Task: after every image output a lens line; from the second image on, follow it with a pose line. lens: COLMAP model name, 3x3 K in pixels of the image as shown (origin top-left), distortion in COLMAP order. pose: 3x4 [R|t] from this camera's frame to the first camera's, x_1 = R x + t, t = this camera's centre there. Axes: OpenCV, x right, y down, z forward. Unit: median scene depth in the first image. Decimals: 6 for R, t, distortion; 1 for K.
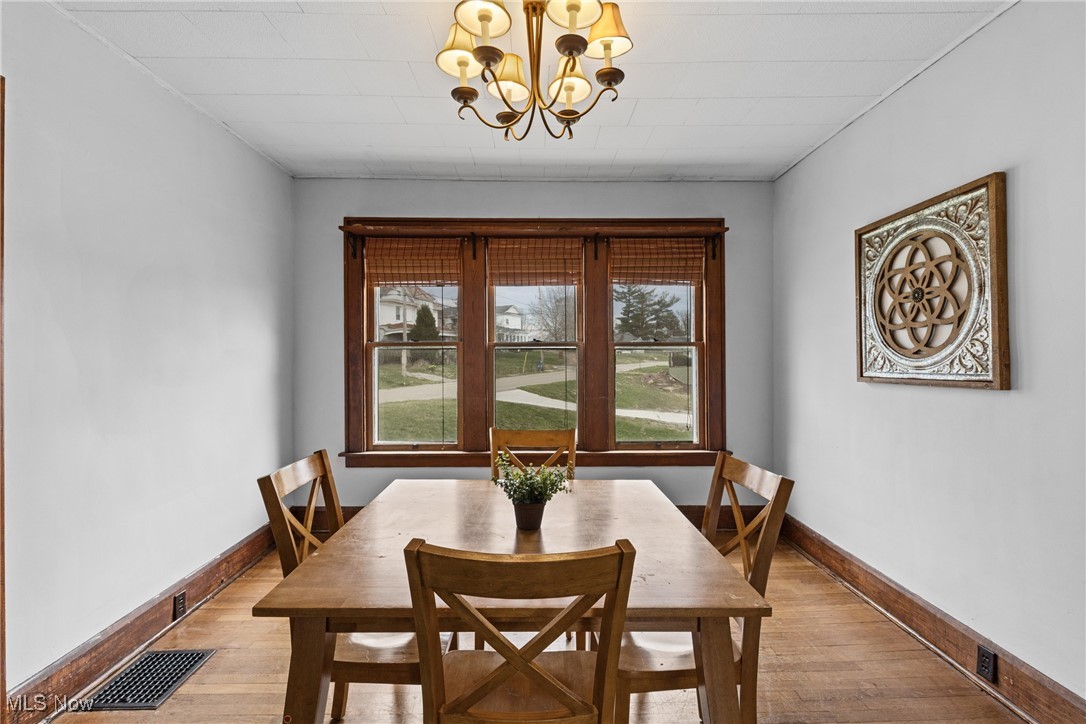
lens RADIAL K [[480.7, 0, 536.9], [0, 480.7, 352.6], [0, 0, 1]] dist [-0.001140, -0.000856]
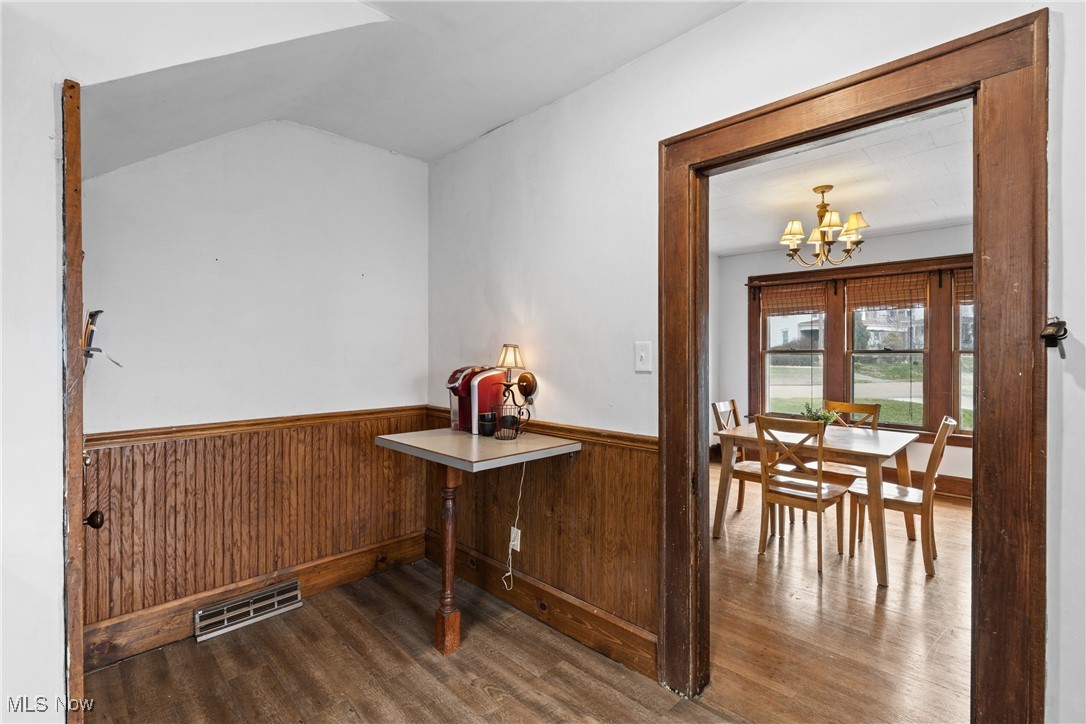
lens RADIAL K [[493.9, 0, 539.9], [0, 493.9, 354.5], [0, 0, 1]] dist [0.001160, 0.000065]
pose [[0.698910, 0.006730, -0.715178, 0.329091], [-0.004438, 0.999977, 0.005073, -0.012786], [0.715196, -0.000371, 0.698924, -0.735020]]
